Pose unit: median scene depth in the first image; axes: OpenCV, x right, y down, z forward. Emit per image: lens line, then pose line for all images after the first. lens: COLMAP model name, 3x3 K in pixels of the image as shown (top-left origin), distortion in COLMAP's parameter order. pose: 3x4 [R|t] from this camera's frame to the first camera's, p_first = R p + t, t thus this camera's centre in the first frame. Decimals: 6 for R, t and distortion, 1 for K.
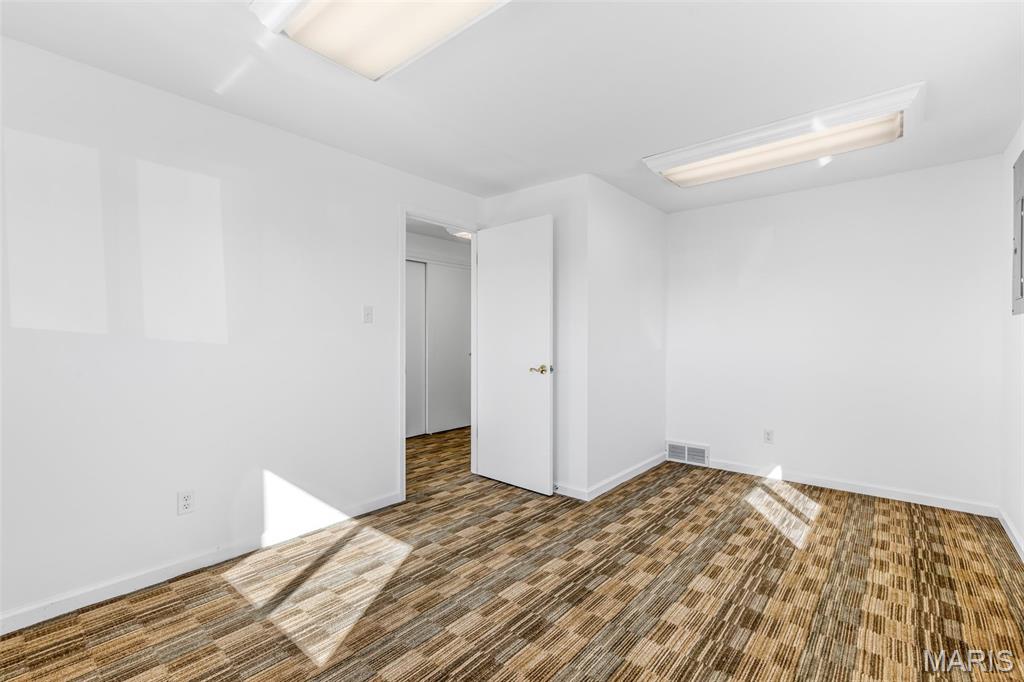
lens RADIAL K [[462.7, 0, 514.3], [0, 462.7, 337.0], [0, 0, 1]] dist [0.010615, -0.001699]
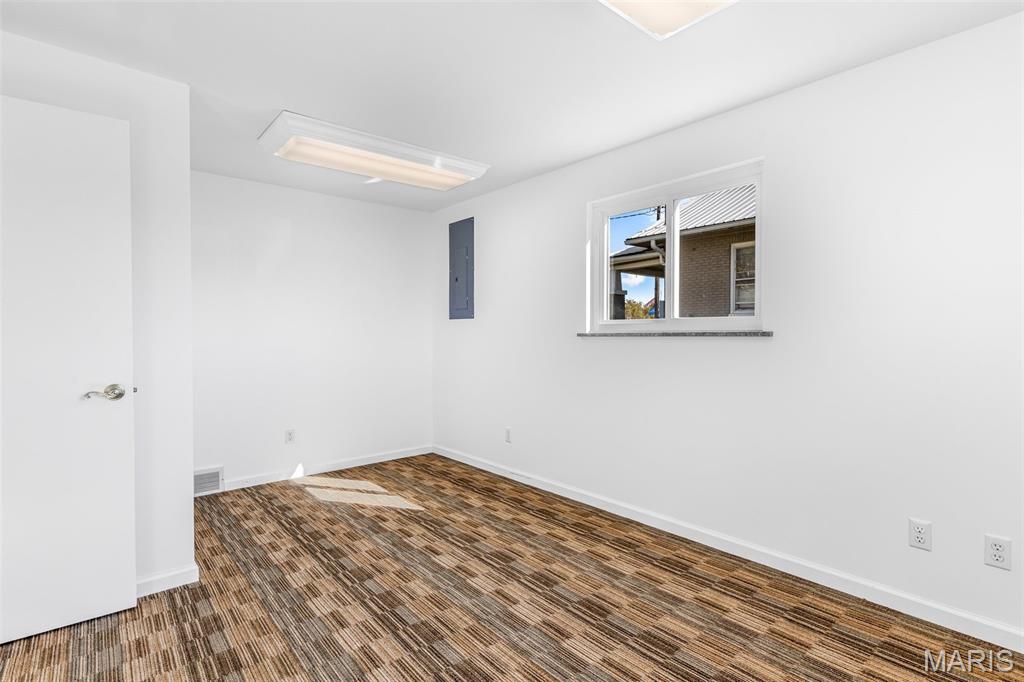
lens RADIAL K [[504.5, 0, 512.7], [0, 504.5, 335.5], [0, 0, 1]] dist [0.005999, 0.000481]
pose [[0.154352, -0.006107, 0.987997, -0.578746], [0.001991, 0.999981, 0.005870, -0.001658], [-0.988014, 0.001061, 0.154361, 0.523743]]
